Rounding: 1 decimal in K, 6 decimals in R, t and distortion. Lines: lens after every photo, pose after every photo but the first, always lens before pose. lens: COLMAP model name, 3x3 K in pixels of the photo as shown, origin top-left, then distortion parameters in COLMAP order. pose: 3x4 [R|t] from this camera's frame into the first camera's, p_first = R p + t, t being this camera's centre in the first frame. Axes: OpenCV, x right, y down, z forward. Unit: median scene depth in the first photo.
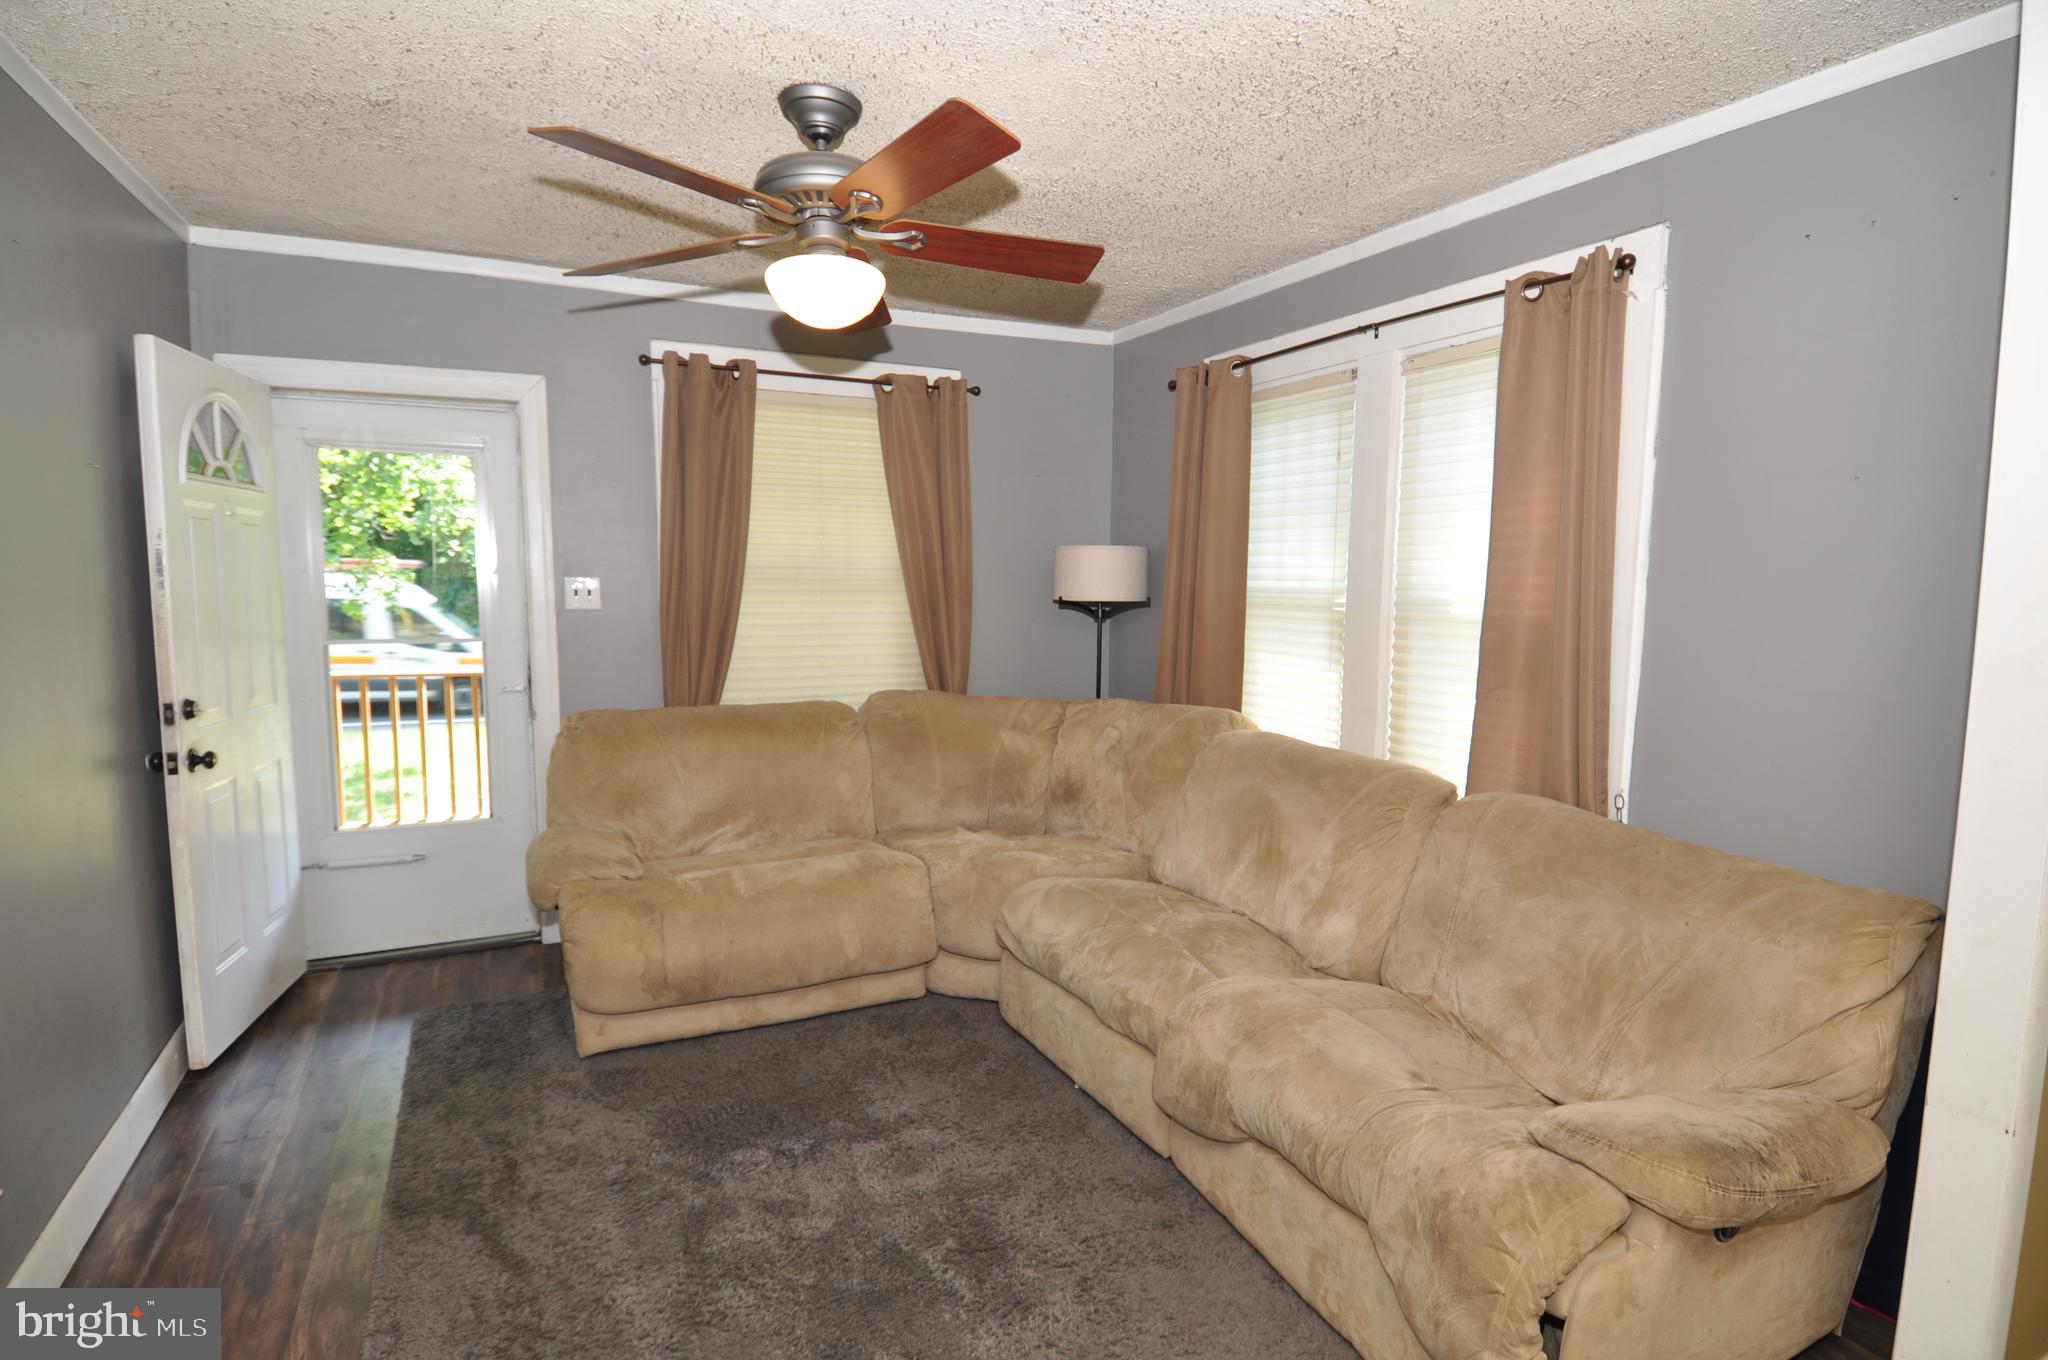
lens RADIAL K [[1053.2, 0, 1023.0], [0, 1053.2, 686.2], [0, 0, 1]] dist [0.033645, -0.042468]
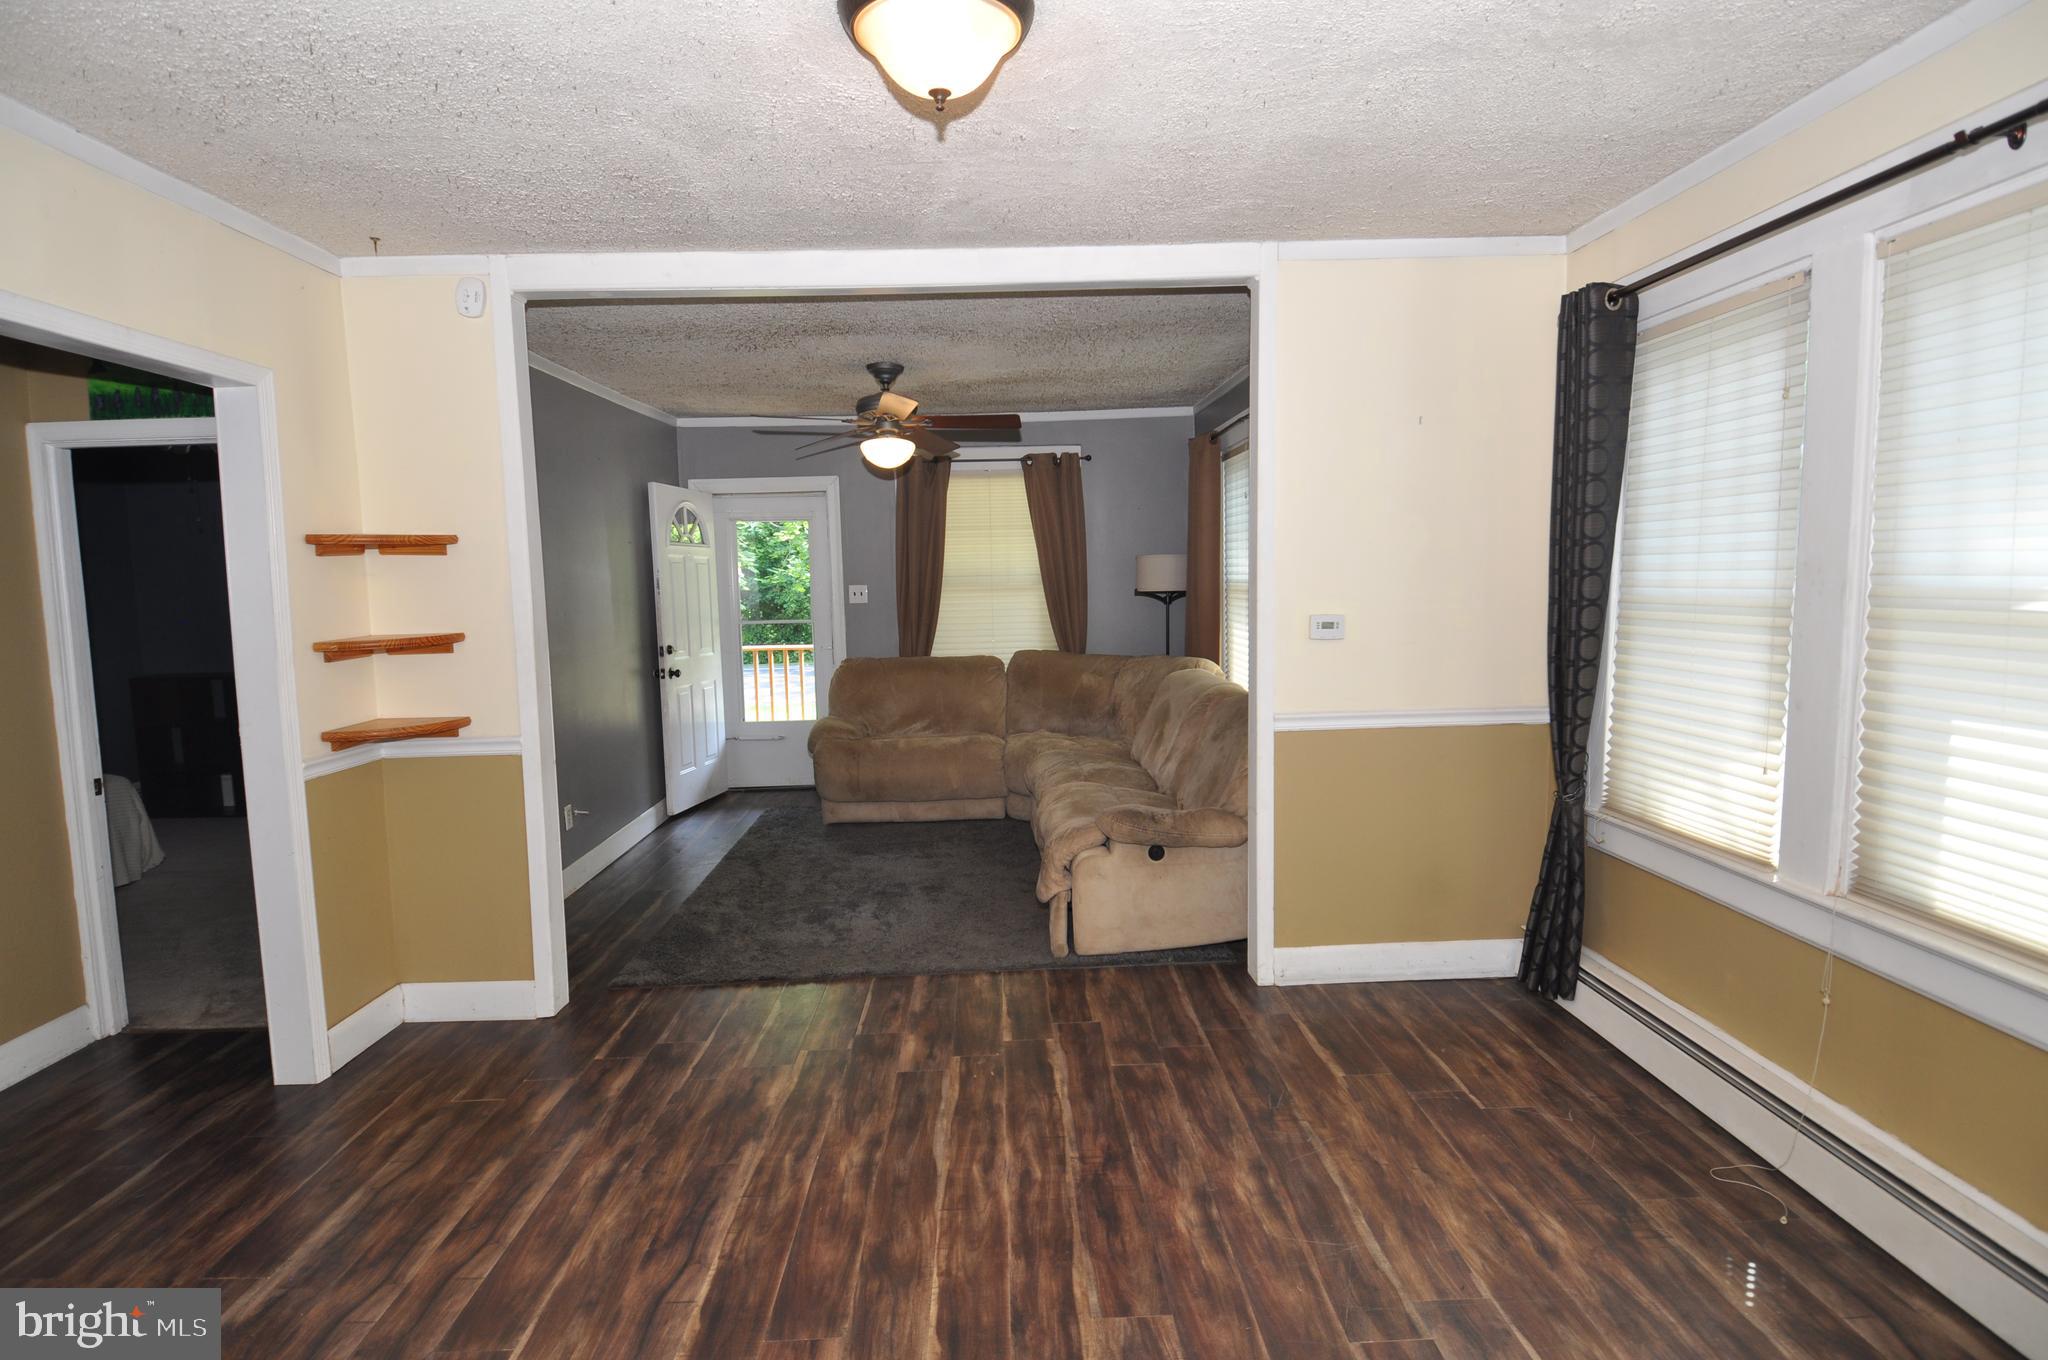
lens RADIAL K [[1053.2, 0, 1019.8], [0, 1053.2, 686.1], [0, 0, 1]] dist [0.033645, -0.042468]
pose [[0.913040, 0.010954, -0.407723, 0.773177], [-0.011257, 0.999935, 0.001656, 0.084966], [0.407714, 0.003078, 0.913104, -0.710555]]
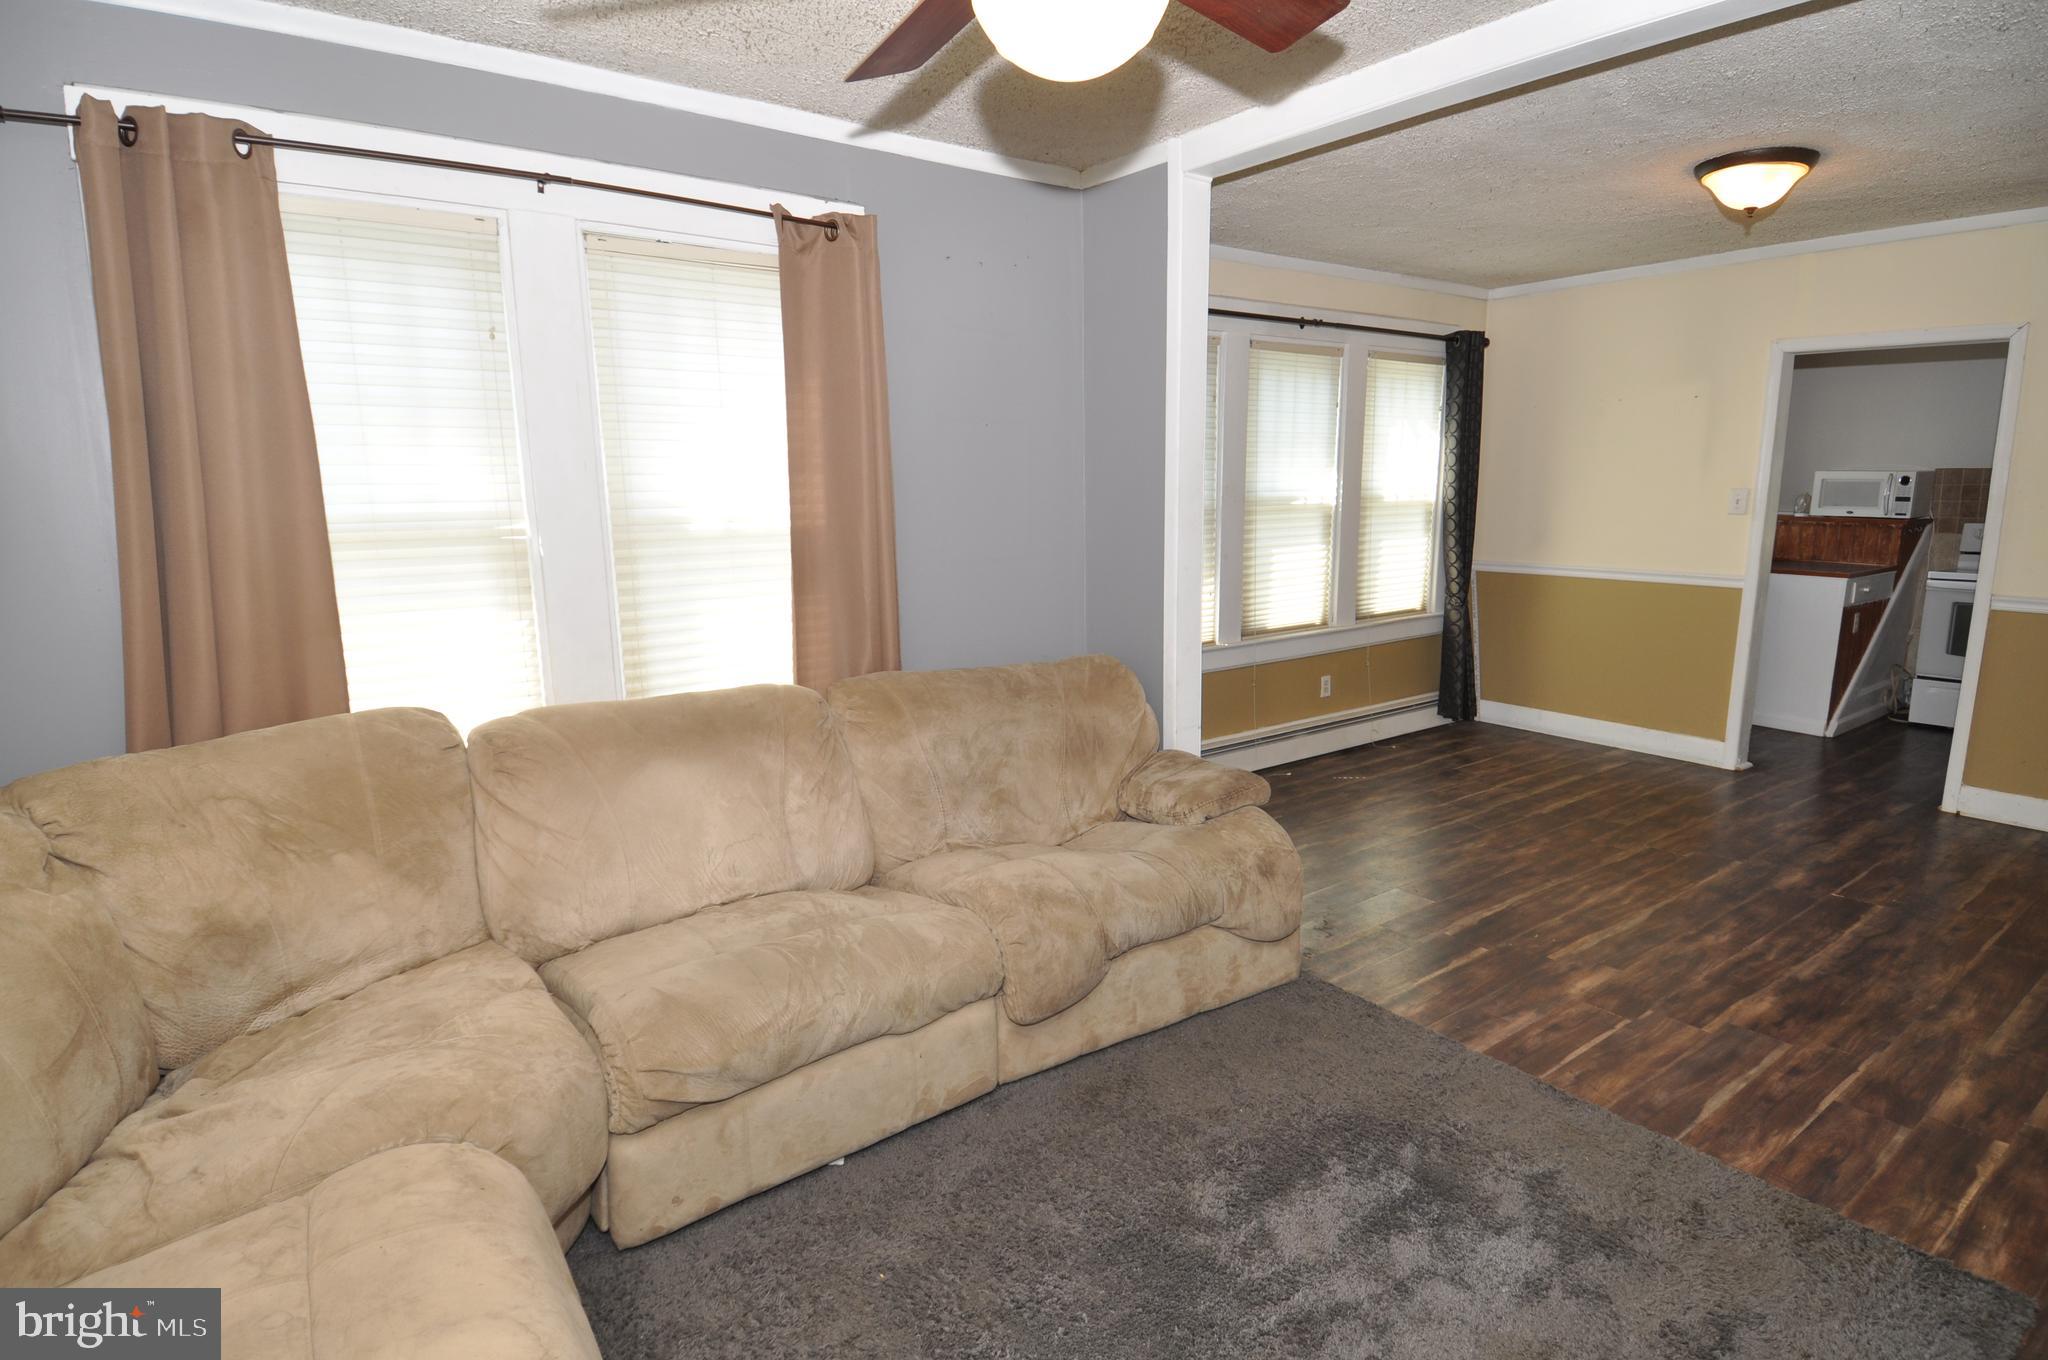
lens RADIAL K [[1053.2, 0, 1020.6], [0, 1053.2, 688.6], [0, 0, 1]] dist [0.033645, -0.042468]
pose [[-0.178040, -0.195394, 0.964429, -0.661049], [0.115731, 0.969128, 0.217711, -0.113162], [-0.977194, 0.150375, -0.149931, 0.944444]]
